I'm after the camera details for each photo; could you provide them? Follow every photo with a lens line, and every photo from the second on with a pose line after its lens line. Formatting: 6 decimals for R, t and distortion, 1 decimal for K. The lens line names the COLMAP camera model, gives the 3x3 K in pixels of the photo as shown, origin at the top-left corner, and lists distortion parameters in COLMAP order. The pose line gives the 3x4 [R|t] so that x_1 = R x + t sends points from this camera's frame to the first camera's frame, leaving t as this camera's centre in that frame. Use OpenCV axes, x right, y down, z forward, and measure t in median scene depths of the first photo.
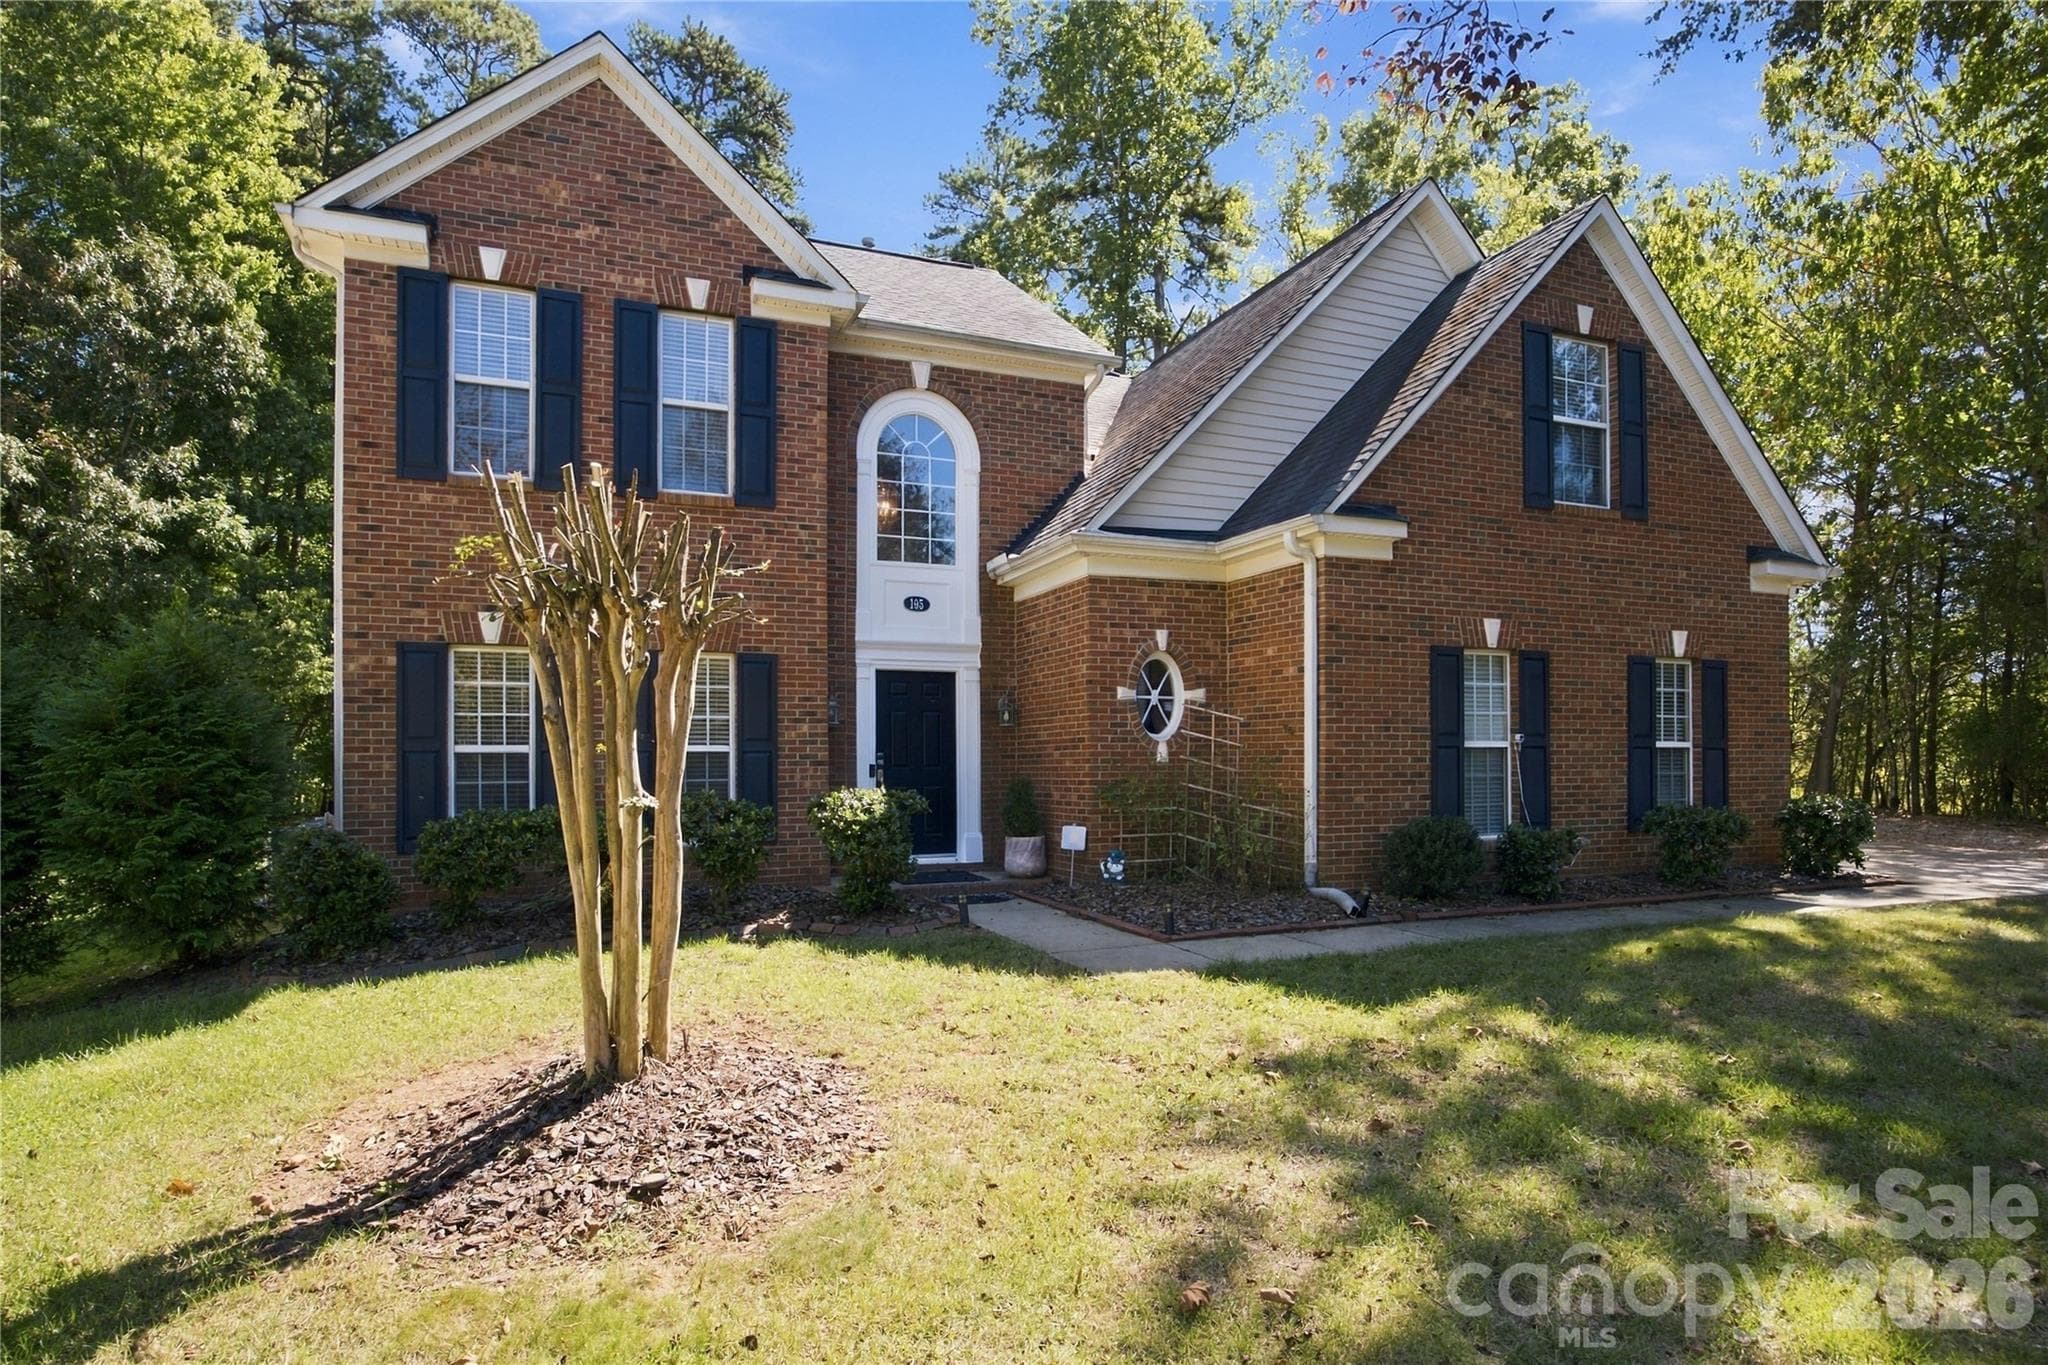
lens RADIAL K [[1094.2, 0, 1062.5], [0, 1094.2, 741.3], [0, 0, 1]] dist [-0.015849, 0.003698]
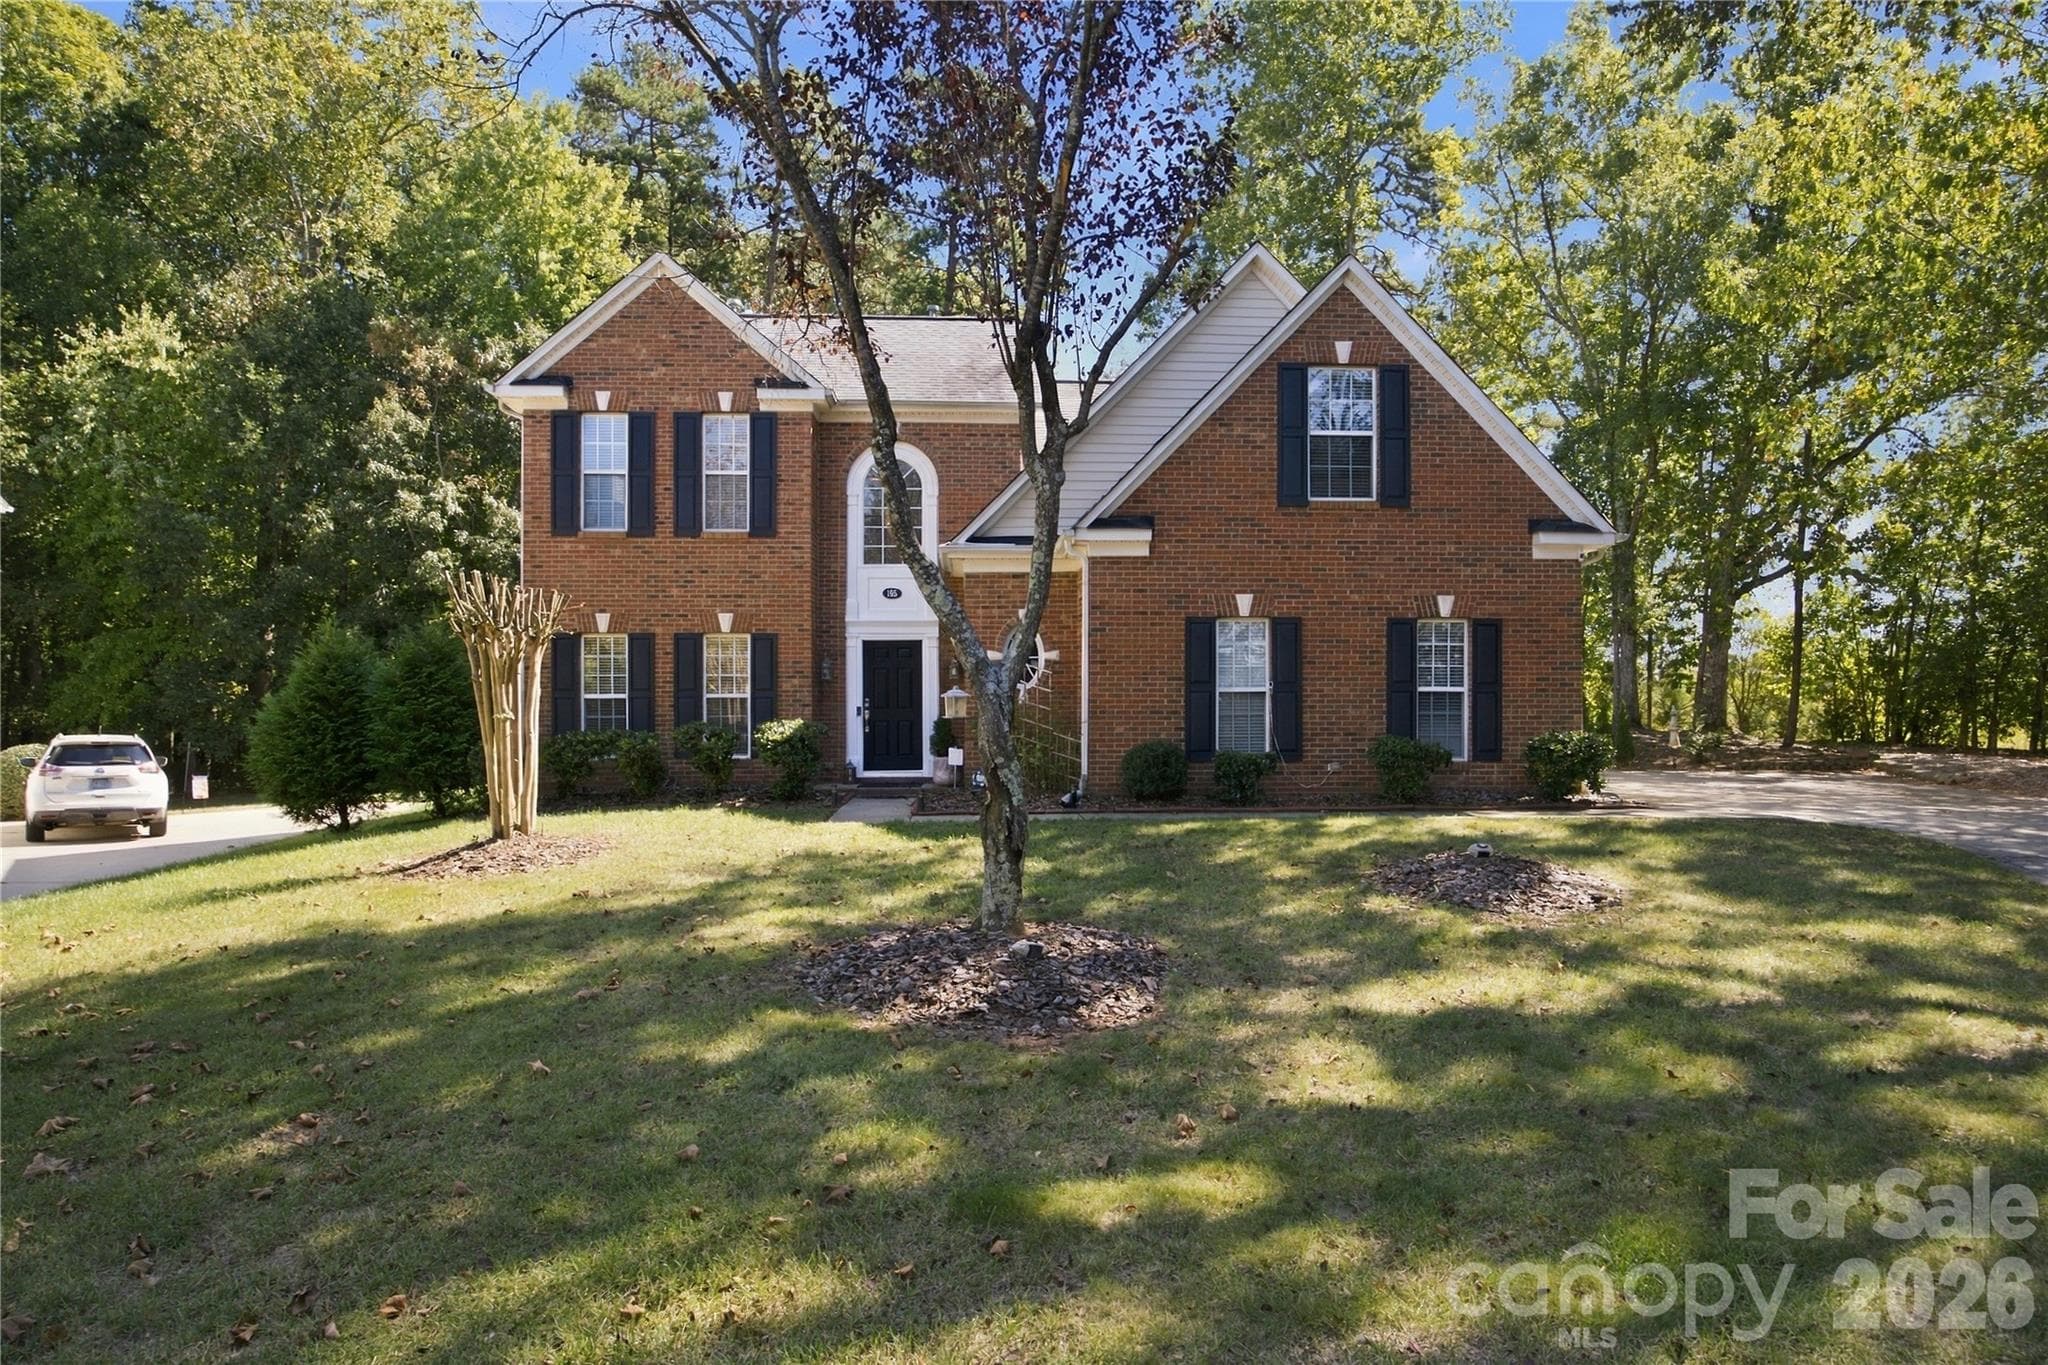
lens RADIAL K [[1094.2, 0, 1016.7], [0, 1094.2, 691.6], [0, 0, 1]] dist [-0.015849, 0.003698]
pose [[0.945967, -0.005680, -0.324214, 0.529402], [0.005259, 0.999984, -0.002176, 0.005879], [0.324221, 0.000353, 0.945981, -0.314830]]
